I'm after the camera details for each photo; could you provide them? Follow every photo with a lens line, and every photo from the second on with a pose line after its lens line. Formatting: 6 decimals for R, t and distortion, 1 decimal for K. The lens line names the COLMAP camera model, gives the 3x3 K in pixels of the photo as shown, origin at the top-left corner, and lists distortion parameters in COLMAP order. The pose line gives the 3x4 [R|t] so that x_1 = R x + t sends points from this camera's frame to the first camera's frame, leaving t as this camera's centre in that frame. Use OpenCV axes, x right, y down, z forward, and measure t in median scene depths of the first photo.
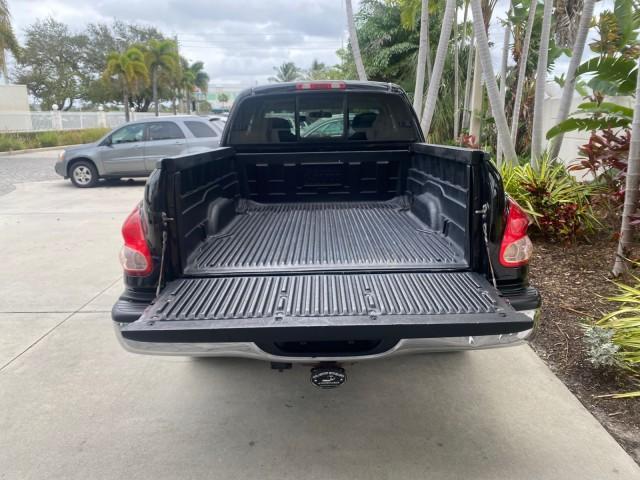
lens RADIAL K [[489.9, 0, 320.7], [0, 489.9, 237.2], [0, 0, 1]] dist [0.028965, -0.029341]
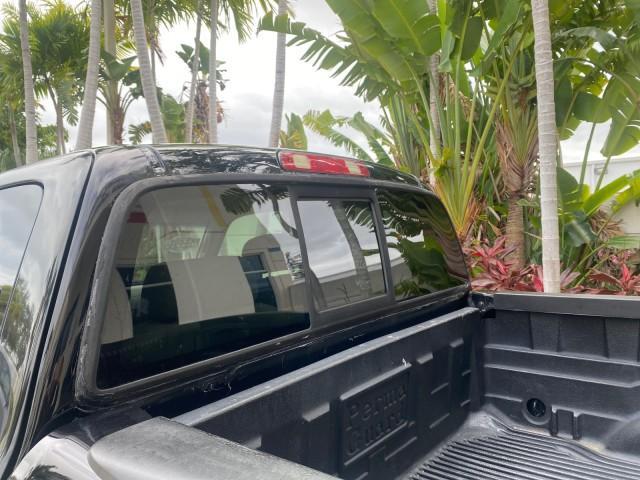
lens RADIAL K [[489.9, 0, 325.9], [0, 489.9, 233.7], [0, 0, 1]] dist [0.028965, -0.029341]
pose [[0.640281, -0.024219, 0.767758, -0.040886], [0.202099, 0.969600, -0.137956, -0.035734], [-0.741077, 0.243494, 0.625712, 0.130167]]
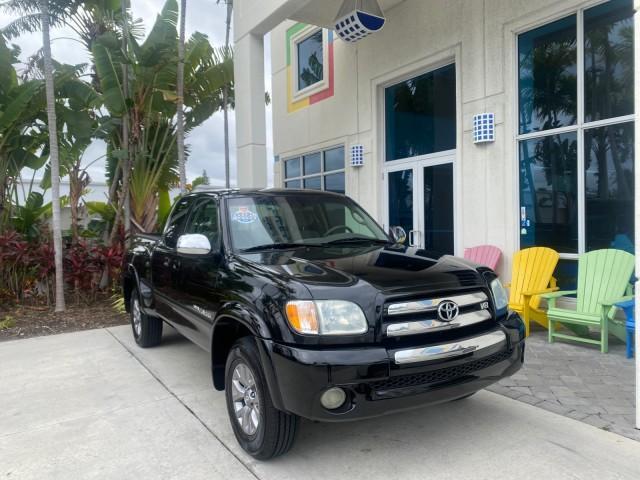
lens RADIAL K [[489.9, 0, 318.5], [0, 489.9, 238.8], [0, 0, 1]] dist [0.028965, -0.029341]
pose [[-0.546365, -0.007837, 0.837510, -0.260542], [0.221633, 0.962957, 0.153597, -0.045073], [-0.807690, 0.269540, -0.524390, 0.205130]]
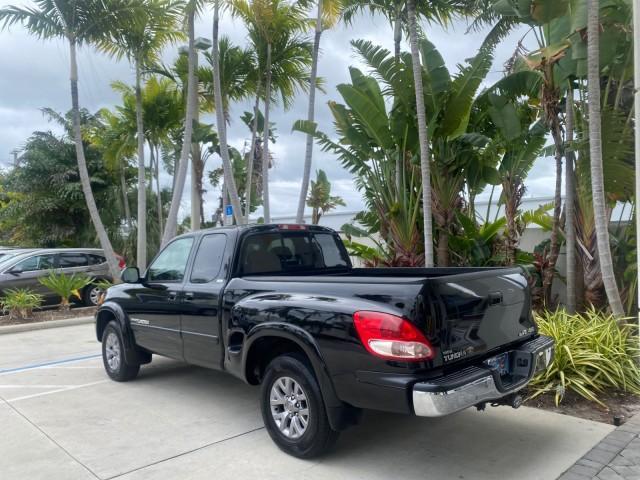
lens RADIAL K [[489.9, 0, 321.0], [0, 489.9, 243.3], [0, 0, 1]] dist [0.028965, -0.029341]
pose [[0.717706, 0.005729, 0.696323, -0.137282], [0.169199, 0.968563, -0.182365, -0.003697], [-0.675478, 0.248702, 0.694174, 0.012550]]
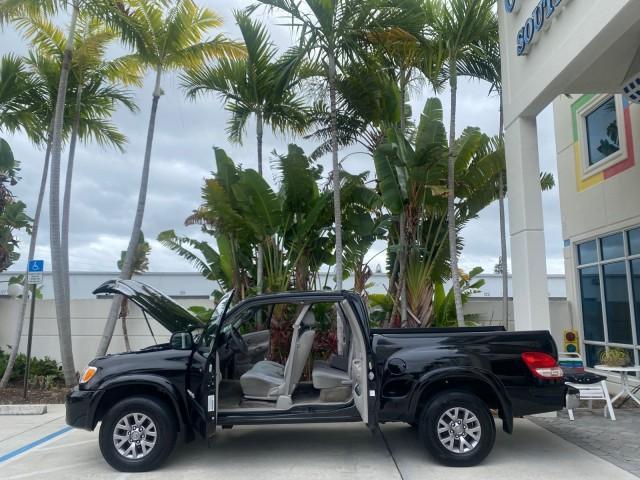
lens RADIAL K [[489.9, 0, 317.8], [0, 489.9, 235.7], [0, 0, 1]] dist [0.028965, -0.029341]
pose [[0.007313, 0.165580, 0.986169, -0.258158], [0.235614, 0.958144, -0.162622, -0.043266], [-0.971819, 0.233545, -0.032006, 0.185104]]
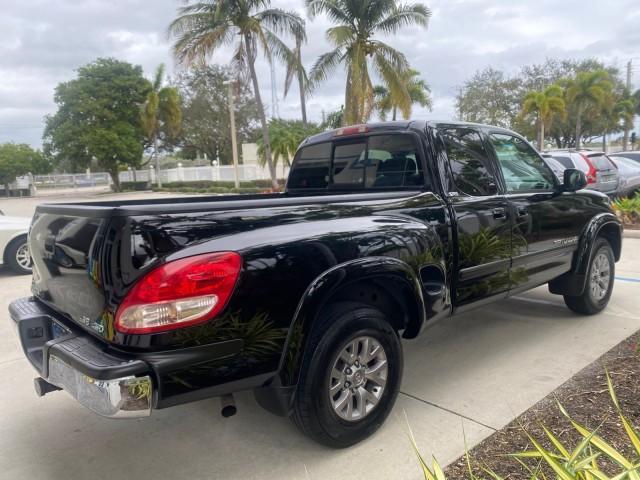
lens RADIAL K [[489.9, 0, 320.1], [0, 489.9, 240.1], [0, 0, 1]] dist [0.028965, -0.029341]
pose [[0.656310, 0.091069, -0.748975, 0.111973], [-0.140236, 0.990115, -0.002496, -0.013413], [0.741344, 0.106671, 0.662593, 0.056477]]
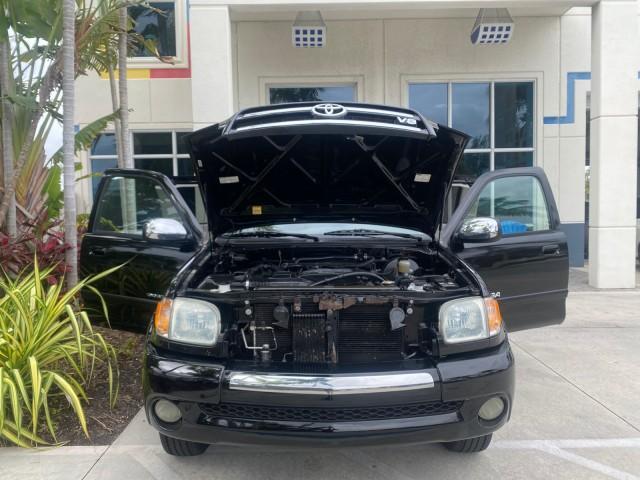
lens RADIAL K [[489.9, 0, 319.1], [0, 489.9, 240.0], [0, 0, 1]] dist [0.028965, -0.029341]
pose [[-0.999639, 0.024327, -0.011397, 0.003535], [0.019761, 0.953268, 0.301479, -0.090649], [0.018198, 0.301144, -0.953405, 0.384997]]
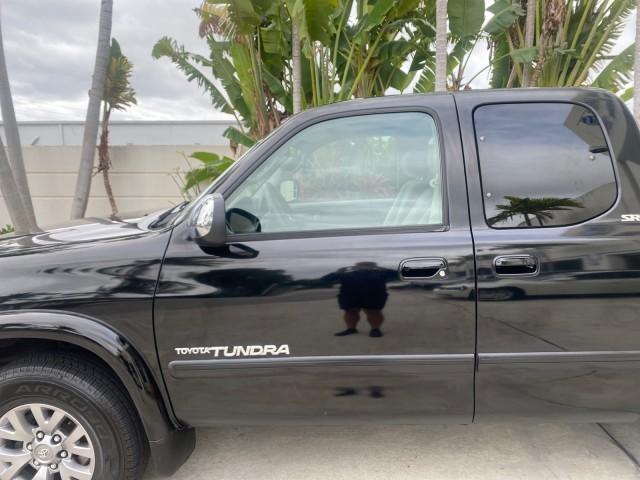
lens RADIAL K [[489.9, 0, 319.0], [0, 489.9, 233.4], [0, 0, 1]] dist [0.028965, -0.029341]
pose [[0.048754, -0.118934, 0.991704, -0.113879], [0.242736, 0.964529, 0.103742, -0.047699], [-0.968866, 0.235665, 0.075894, 0.213213]]
